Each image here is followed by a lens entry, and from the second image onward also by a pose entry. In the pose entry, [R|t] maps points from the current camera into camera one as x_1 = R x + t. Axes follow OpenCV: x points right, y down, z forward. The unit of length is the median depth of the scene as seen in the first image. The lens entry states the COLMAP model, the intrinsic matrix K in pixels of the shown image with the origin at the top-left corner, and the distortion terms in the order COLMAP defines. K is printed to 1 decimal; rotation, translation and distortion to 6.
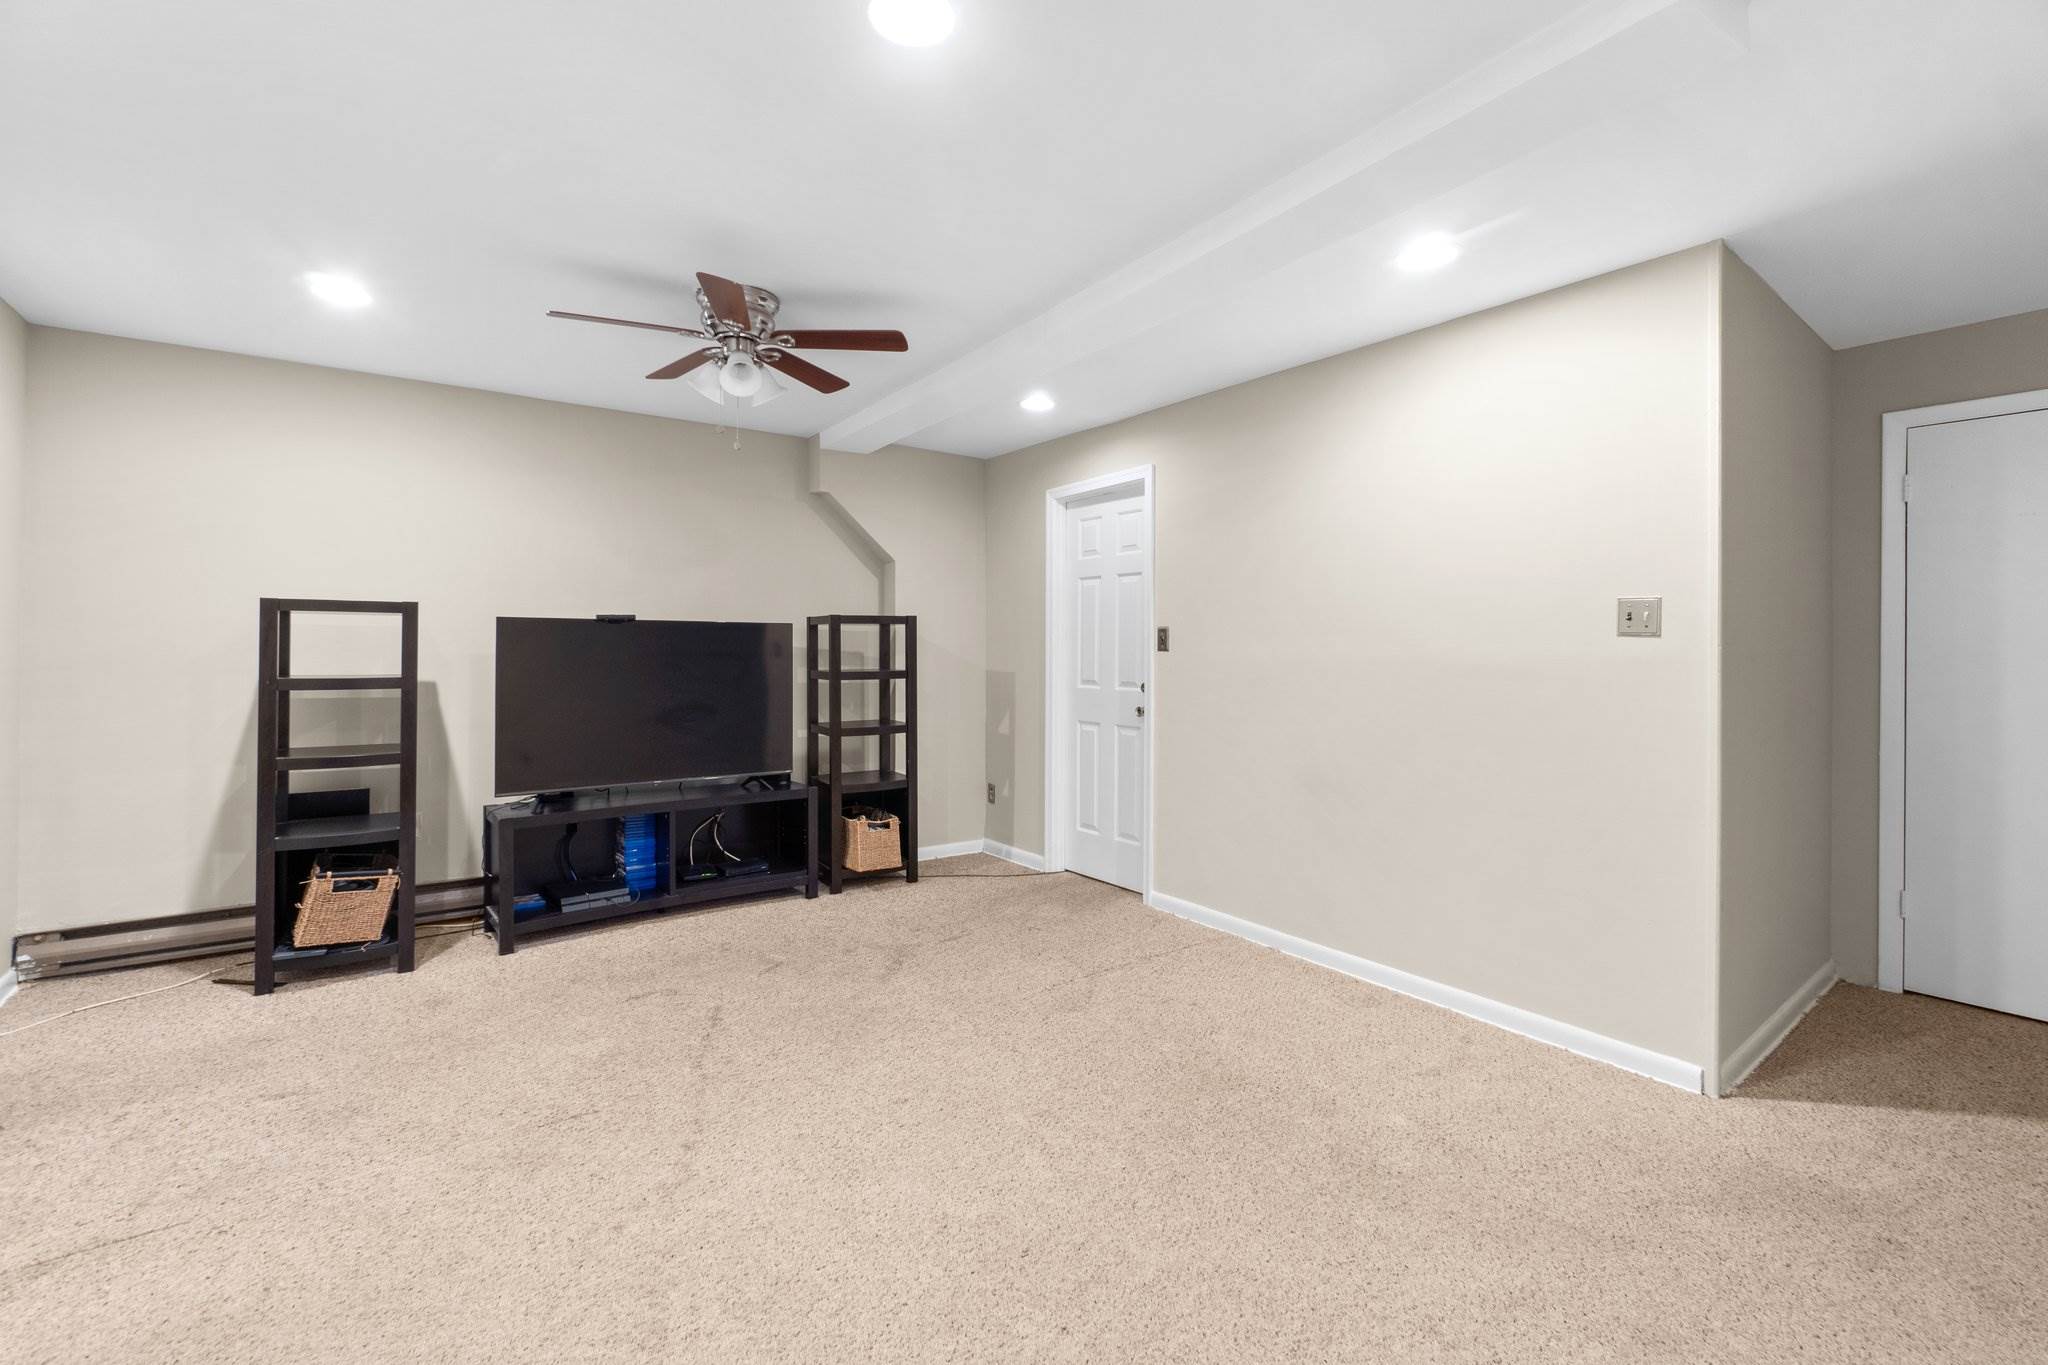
lens RADIAL K [[881.3, 0, 1022.3], [0, 881.3, 657.6], [0, 0, 1]] dist [-0.000580, 0.000561]
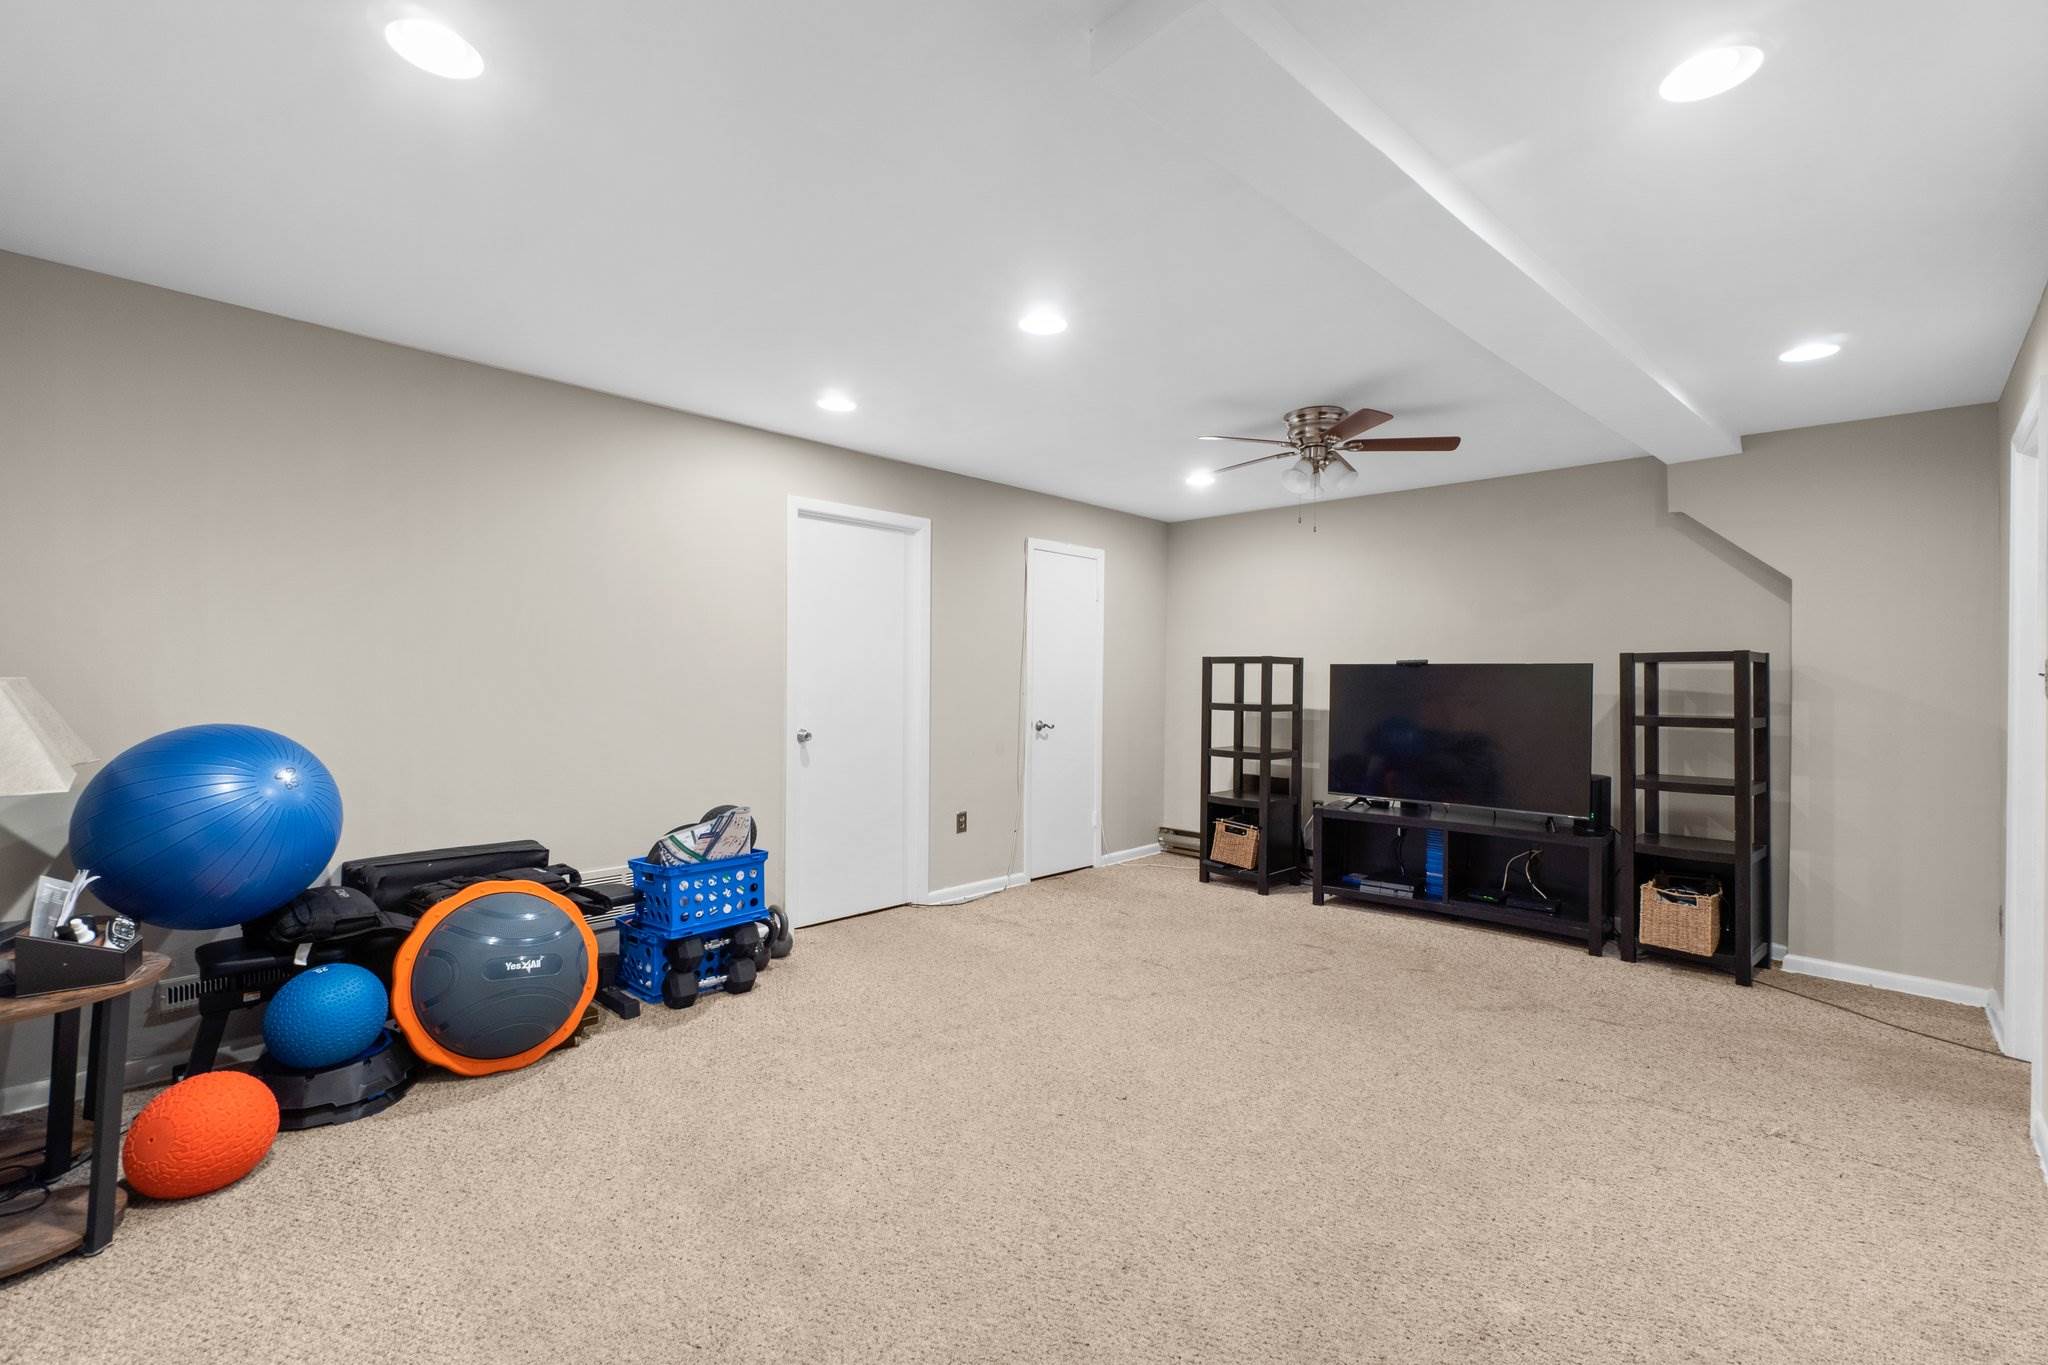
lens RADIAL K [[903.3, 0, 1064.9], [0, 903.3, 682.0], [0, 0, 1]] dist [0.020284, 0.000493]
pose [[0.210813, -0.003139, -0.977521, 0.710414], [-0.025187, 0.999645, -0.008641, 0.004960], [0.977202, 0.026442, 0.210659, 0.287397]]
